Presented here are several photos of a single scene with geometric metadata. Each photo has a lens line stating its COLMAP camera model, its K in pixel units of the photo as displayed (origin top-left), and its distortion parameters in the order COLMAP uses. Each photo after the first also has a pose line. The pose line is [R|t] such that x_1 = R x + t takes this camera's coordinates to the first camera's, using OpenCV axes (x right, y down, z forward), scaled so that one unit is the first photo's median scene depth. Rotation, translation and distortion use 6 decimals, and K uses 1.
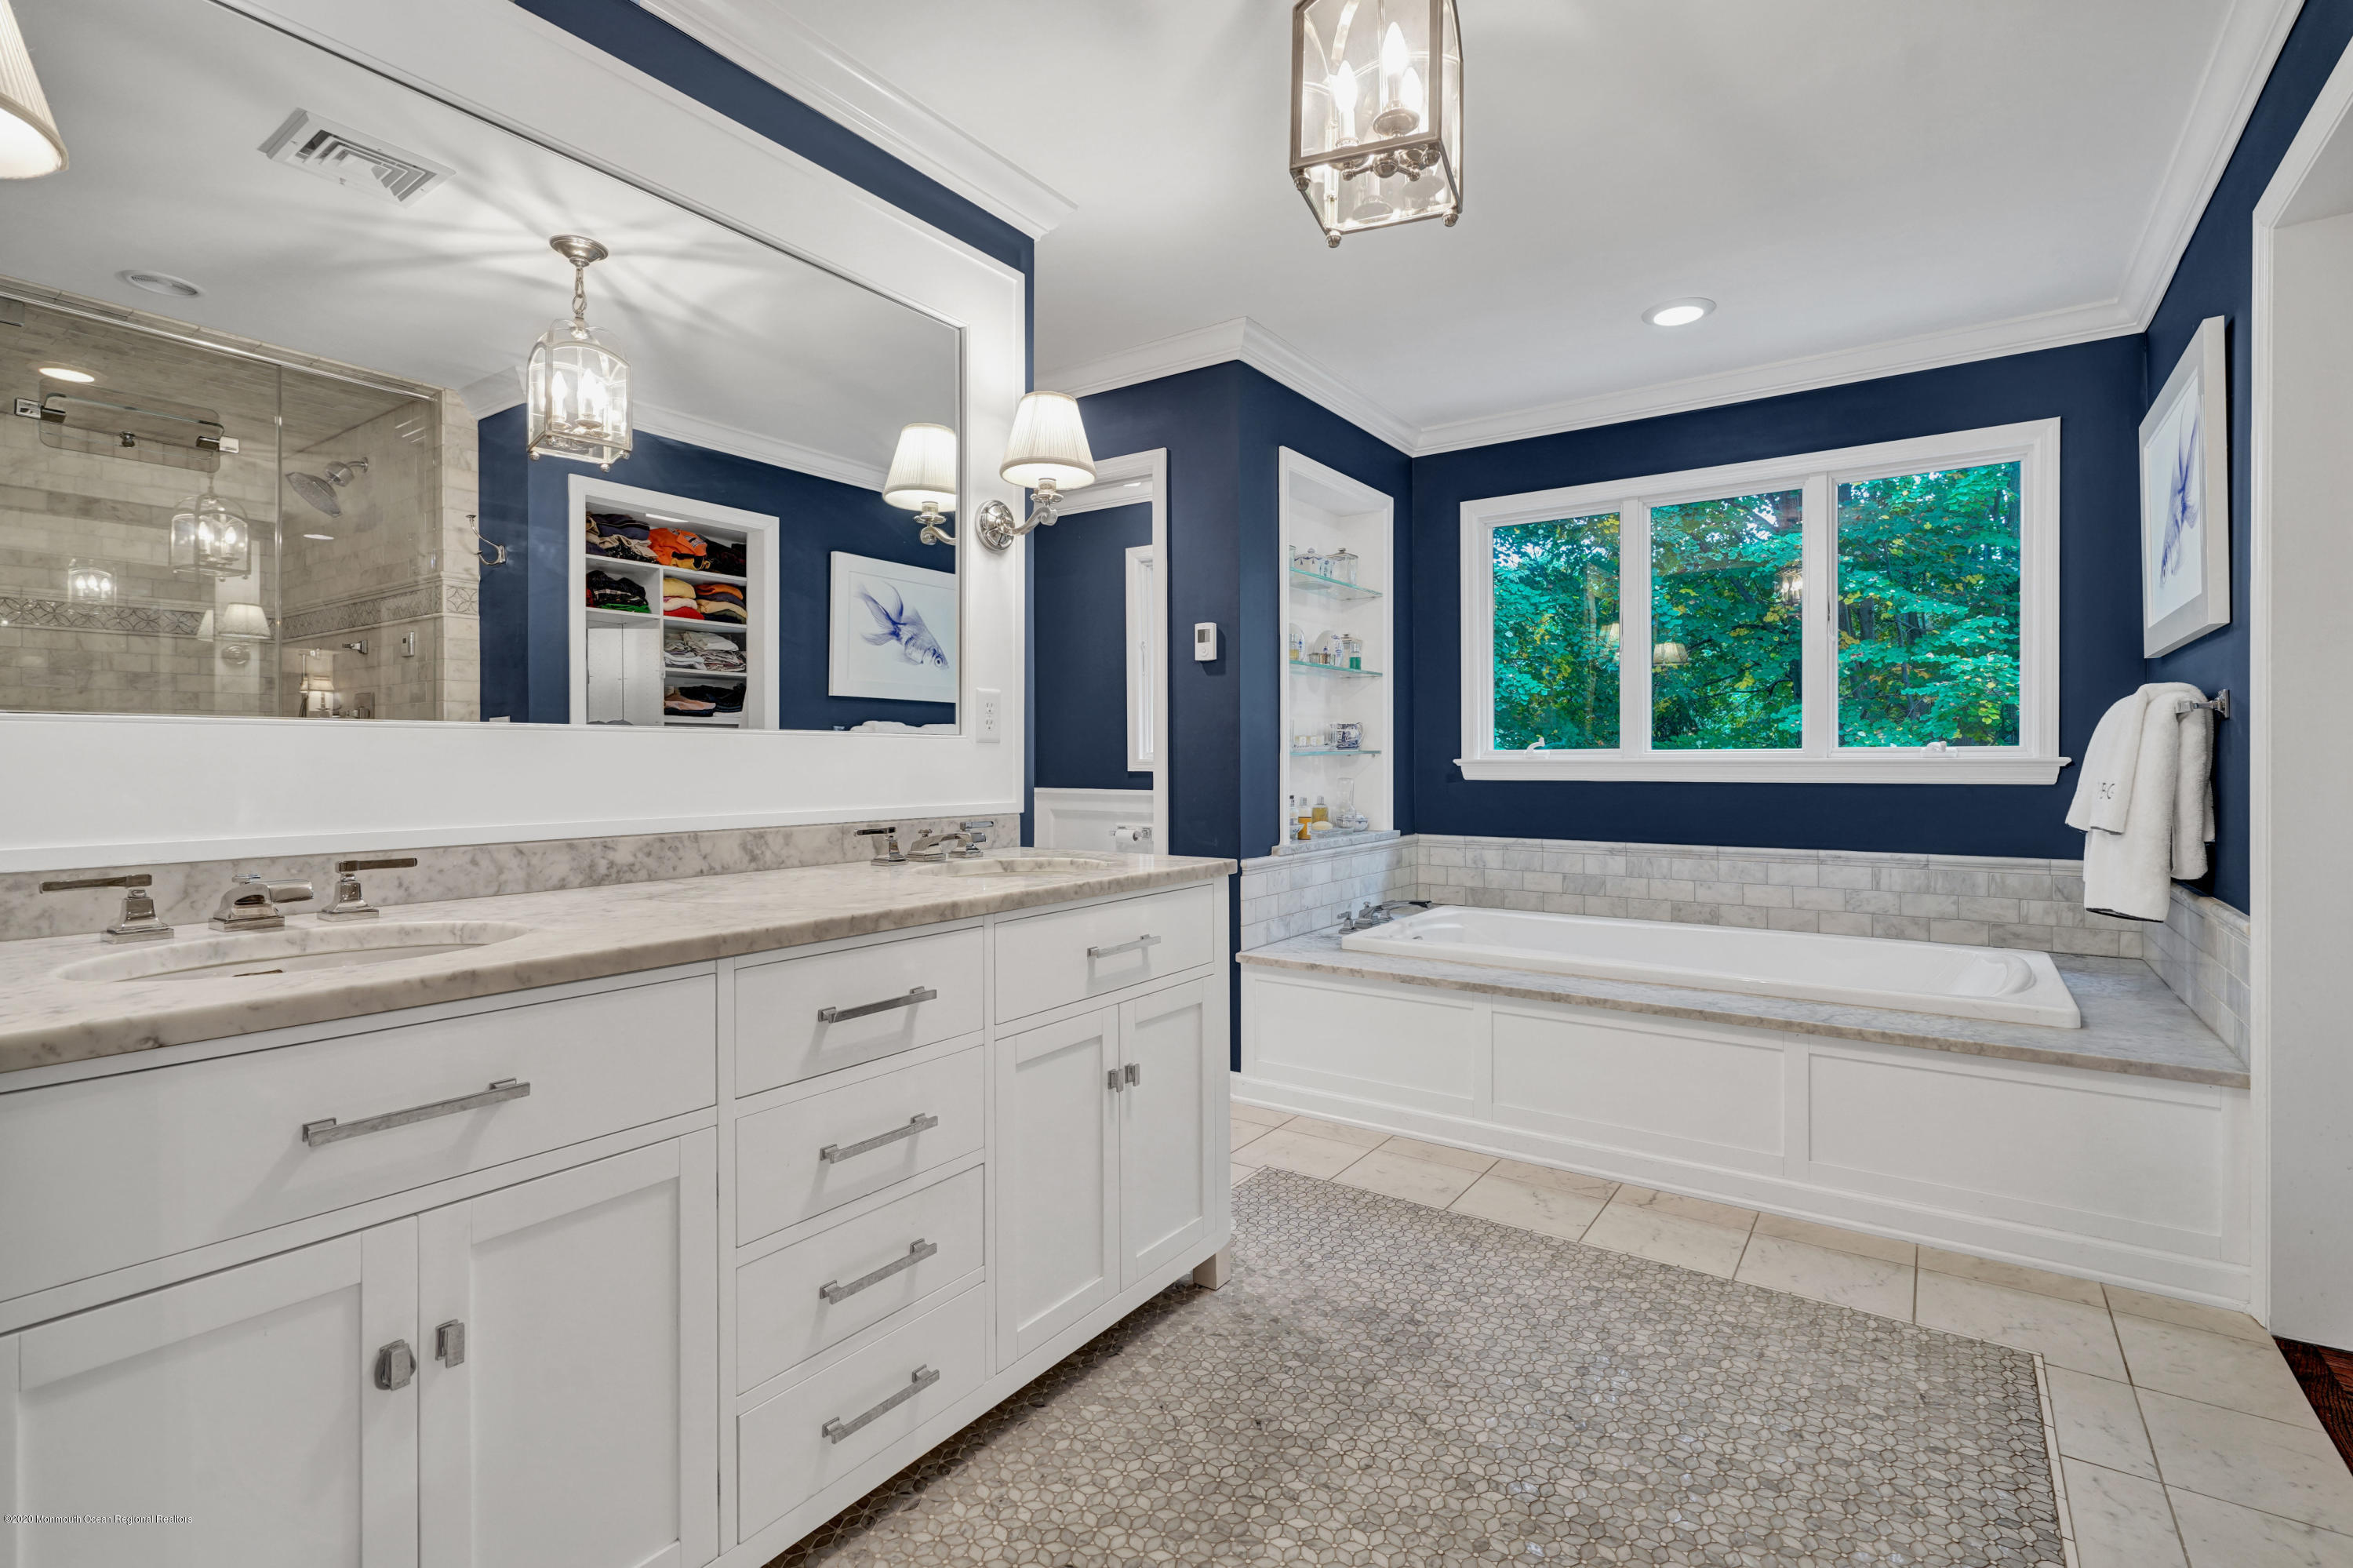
lens RADIAL K [[1092.5, 0, 1178.2], [0, 1092.5, 759.0], [0, 0, 1]] dist [0.000908, 0.000465]
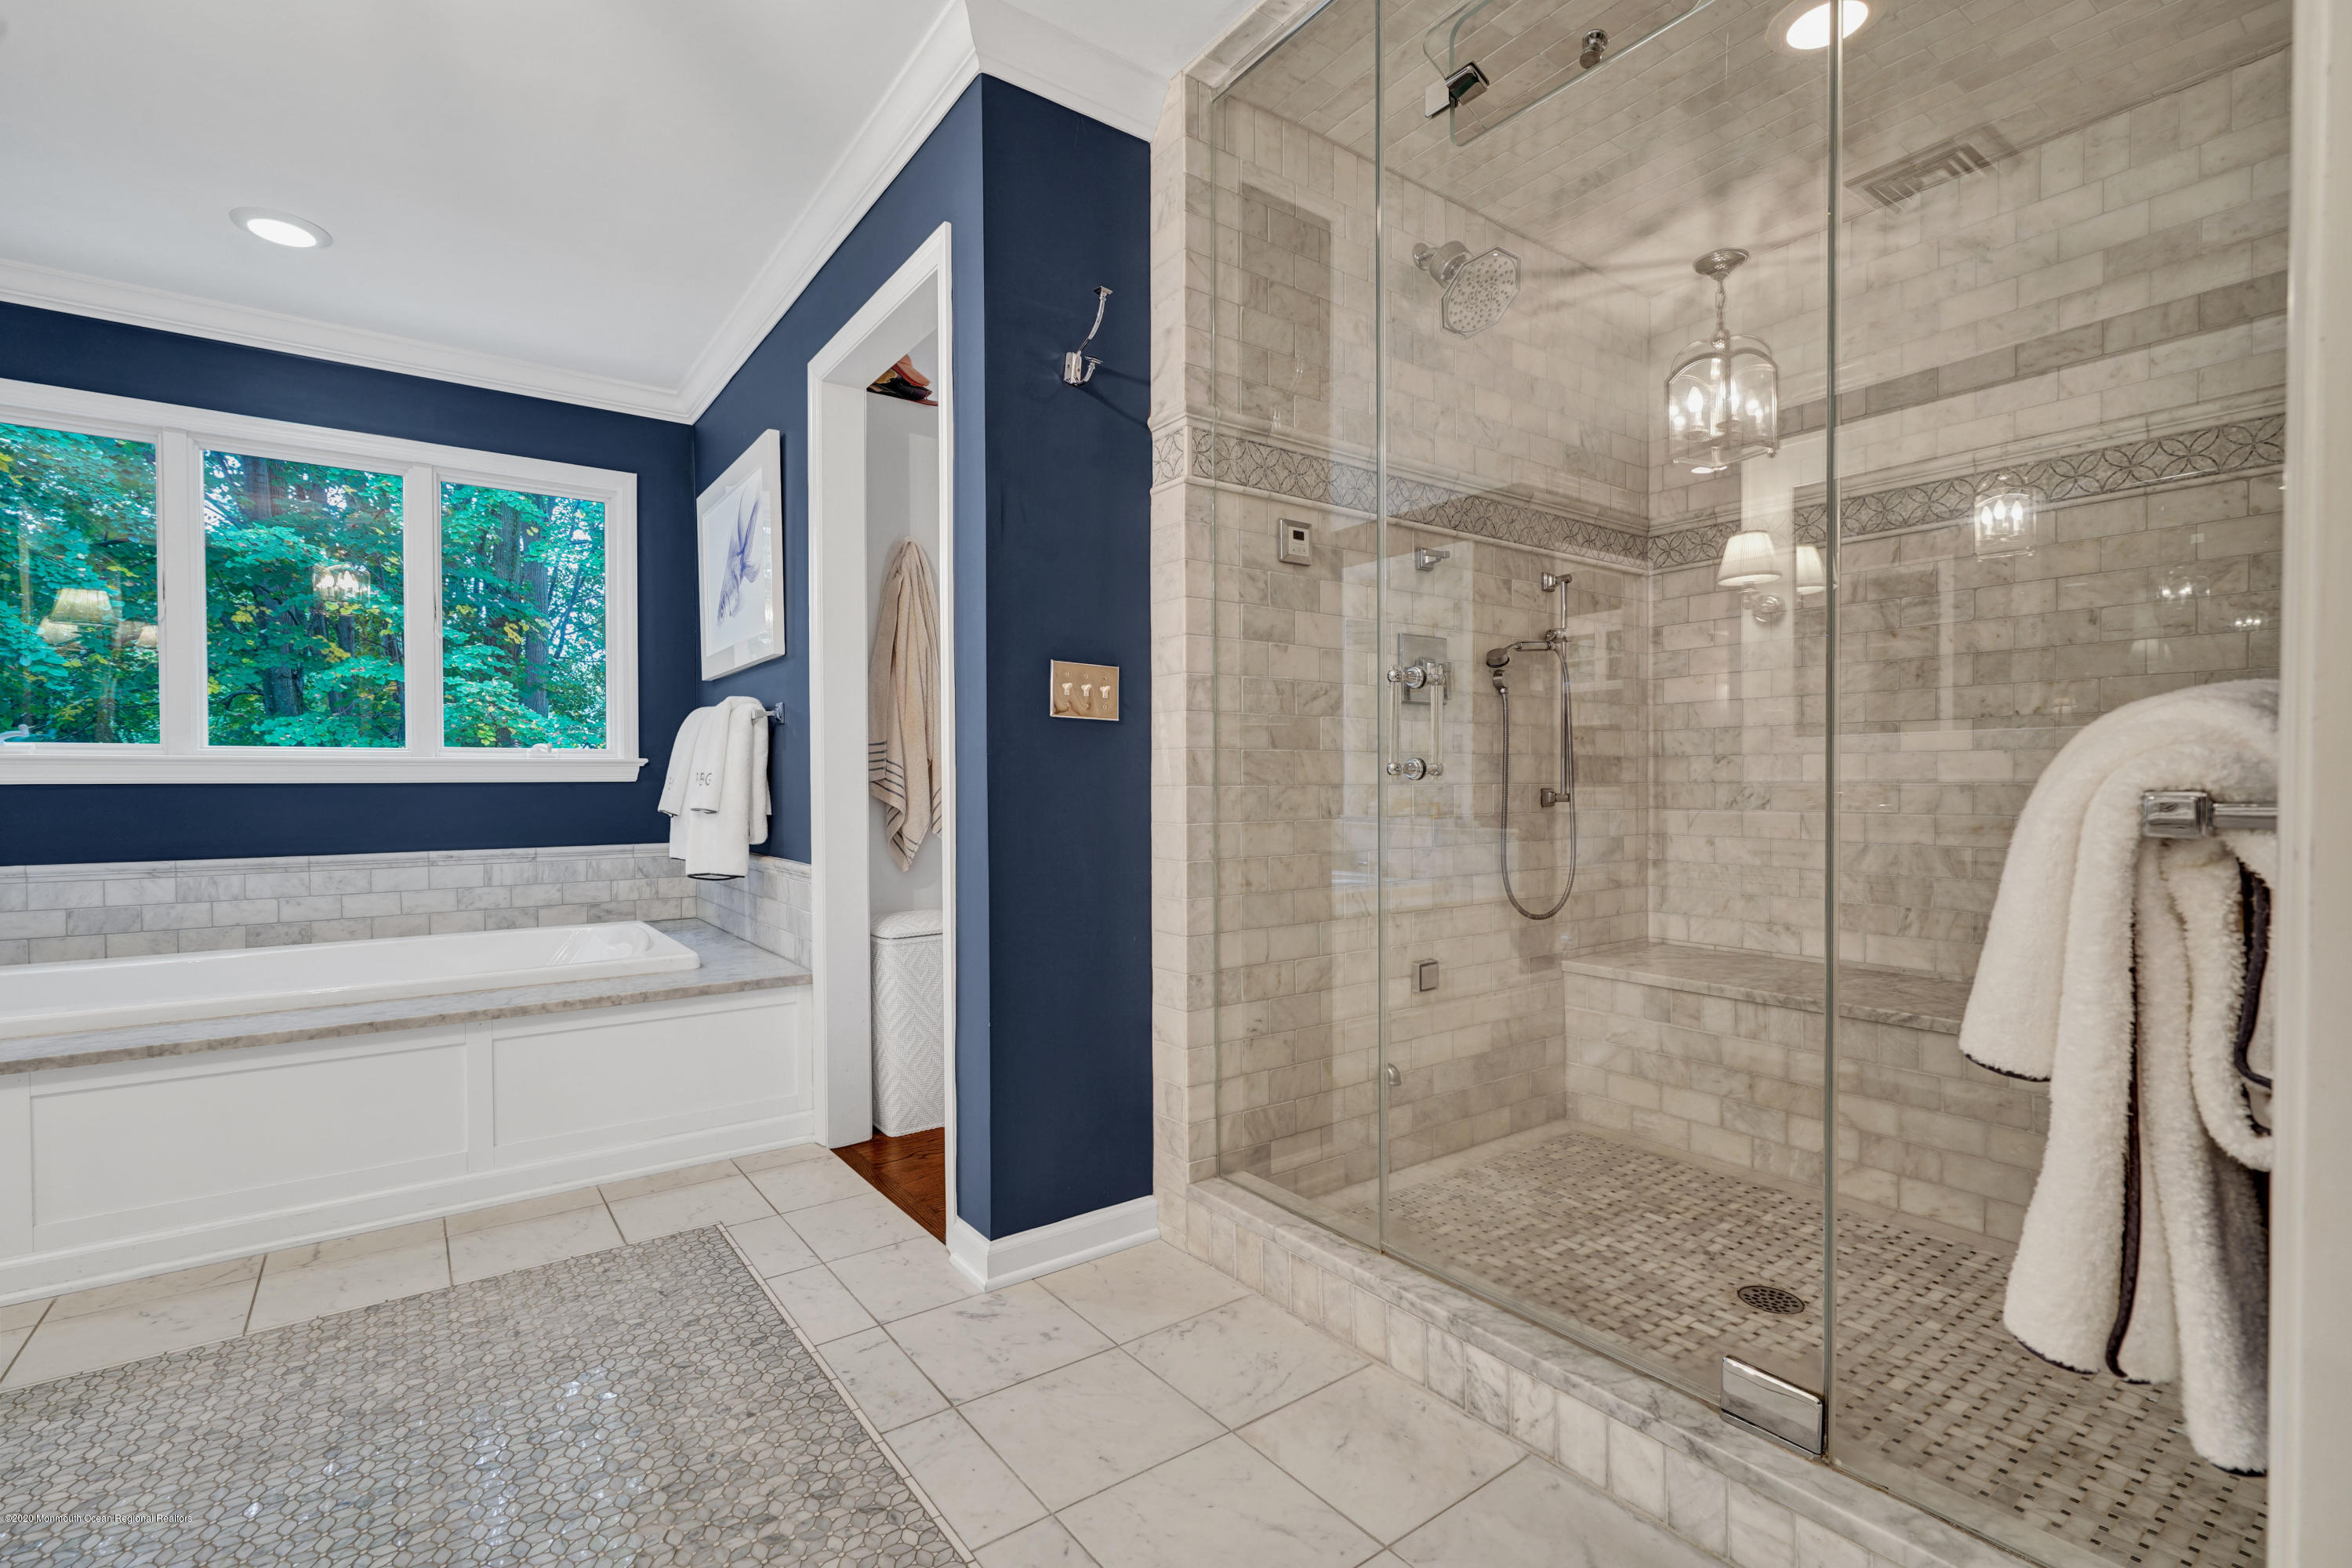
lens RADIAL K [[1062.7, 0, 1176.0], [0, 1062.7, 784.0], [0, 0, 1]] dist [0.000946, 0.000399]
pose [[0.325783, -0.003628, 0.945438, -0.138378], [0.005284, 0.999984, 0.002016, 0.036470], [-0.945430, 0.004339, 0.325797, 0.089243]]
